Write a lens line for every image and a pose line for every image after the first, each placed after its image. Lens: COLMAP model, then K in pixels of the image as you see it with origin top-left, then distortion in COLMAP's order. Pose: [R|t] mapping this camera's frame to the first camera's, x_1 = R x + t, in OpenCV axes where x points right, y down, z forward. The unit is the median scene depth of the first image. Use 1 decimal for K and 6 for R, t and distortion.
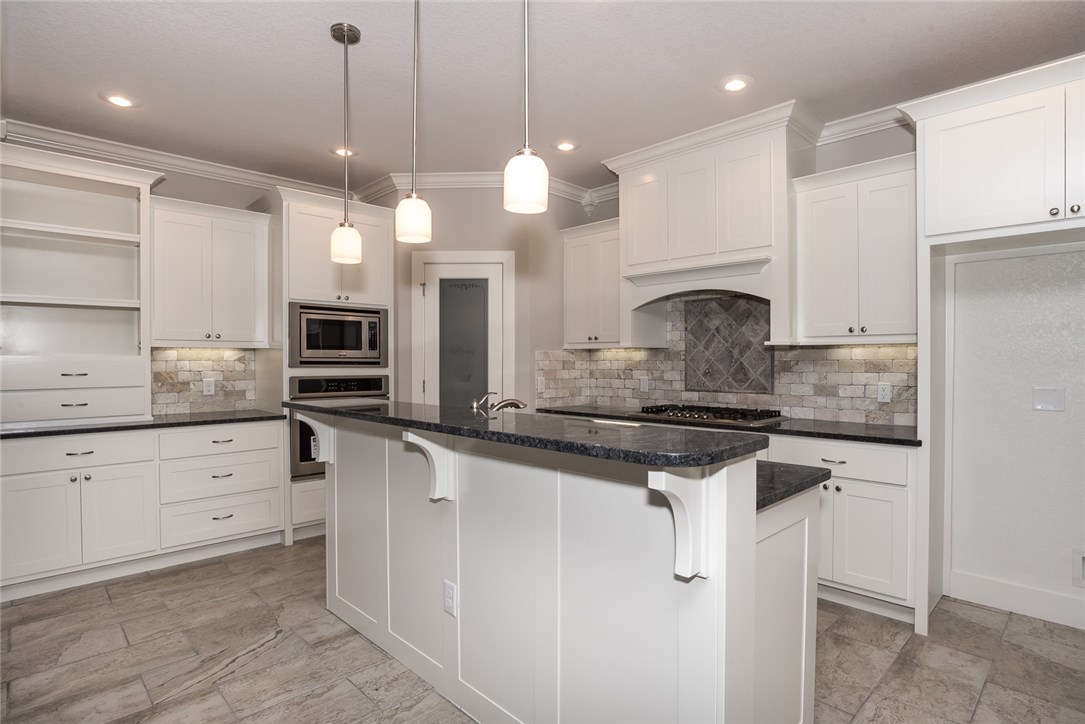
lens RADIAL K [[567.5, 0, 536.6], [0, 567.5, 368.6], [0, 0, 1]] dist [0.019471, 0.001290]
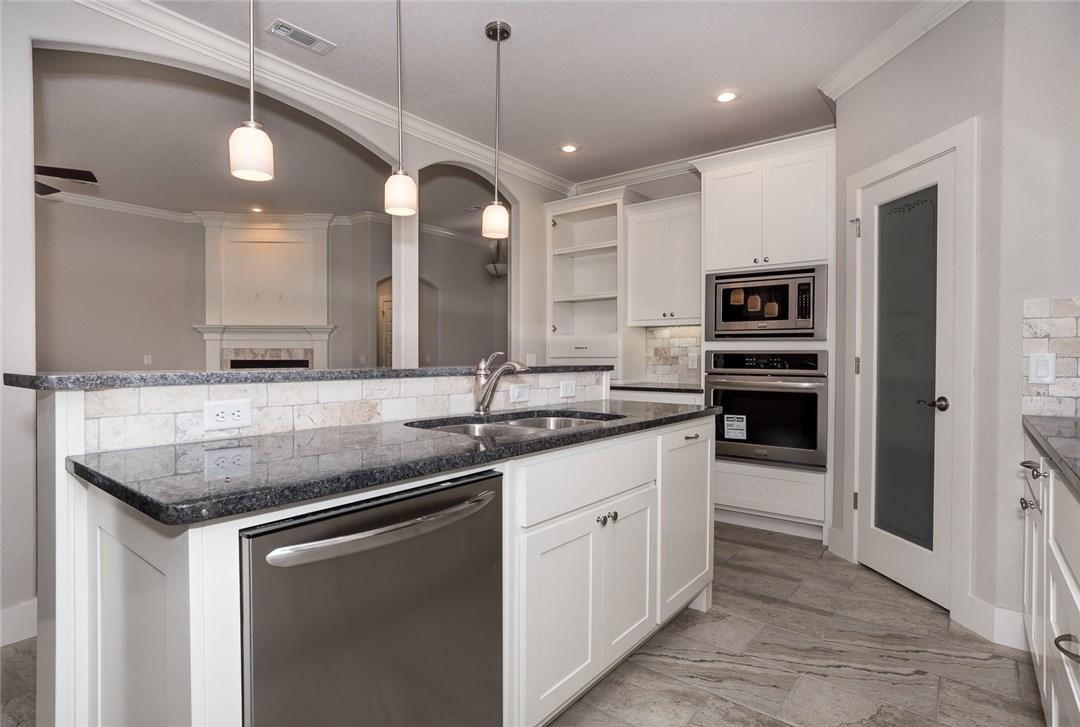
lens RADIAL K [[564.9, 0, 530.8], [0, 564.9, 358.6], [0, 0, 1]] dist [0.019471, 0.001290]
pose [[0.144513, 0.004165, -0.989494, 0.459134], [-0.021103, 0.999777, 0.001126, 0.031502], [0.989278, 0.020719, 0.144568, 0.527927]]
